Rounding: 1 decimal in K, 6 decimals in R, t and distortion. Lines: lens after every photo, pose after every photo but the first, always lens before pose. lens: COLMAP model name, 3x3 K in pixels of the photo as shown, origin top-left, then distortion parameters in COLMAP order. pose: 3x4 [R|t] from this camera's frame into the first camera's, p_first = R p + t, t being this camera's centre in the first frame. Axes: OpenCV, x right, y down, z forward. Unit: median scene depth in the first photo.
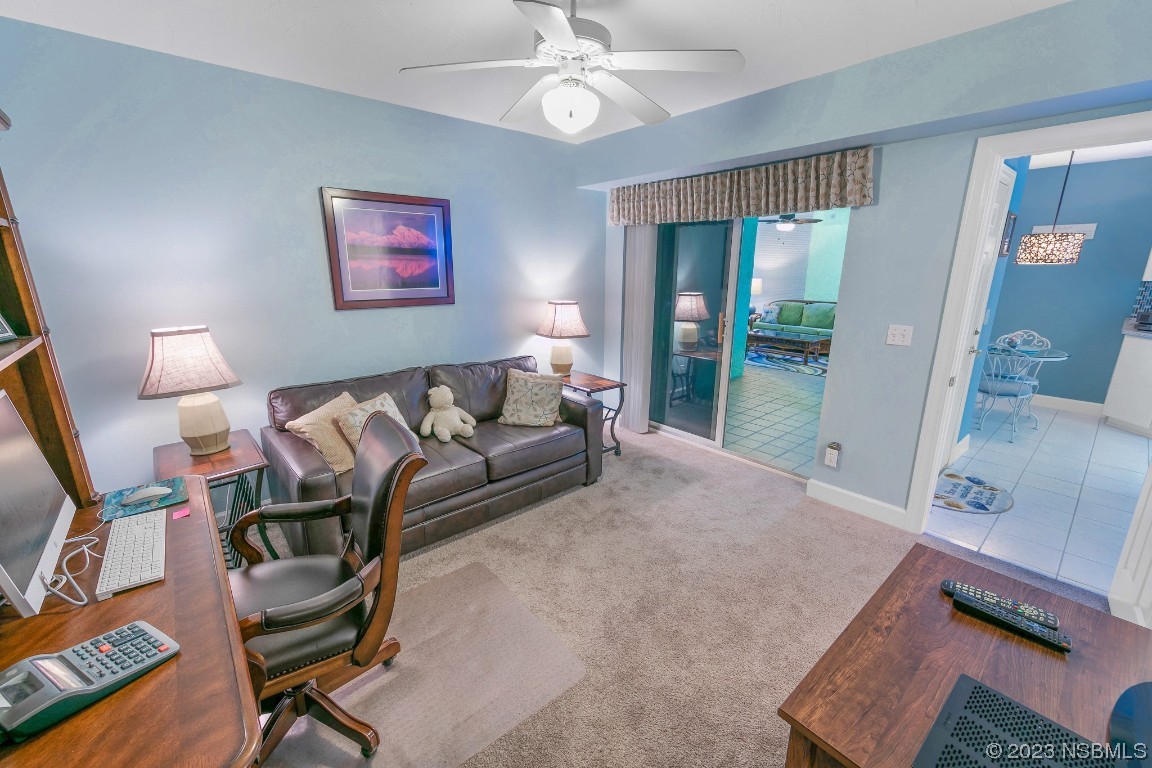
lens RADIAL K [[463.9, 0, 571.6], [0, 463.9, 385.6], [0, 0, 1]] dist [0.000768, 0.000006]
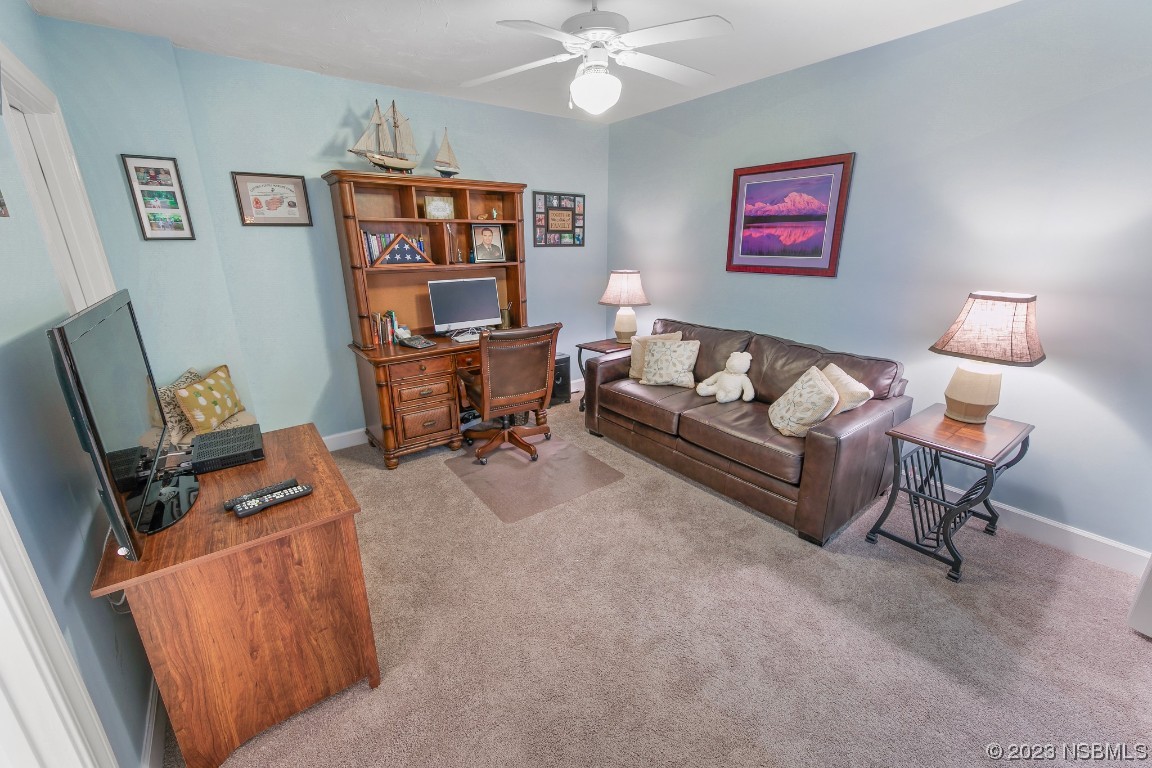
lens RADIAL K [[463.9, 0, 571.6], [0, 463.9, 385.6], [0, 0, 1]] dist [0.000768, 0.000006]
pose [[-0.065516, 0.302686, -0.950836, 0.716696], [-0.241423, 0.919765, 0.309430, -0.151970], [0.968206, 0.249827, 0.012816, 0.613232]]
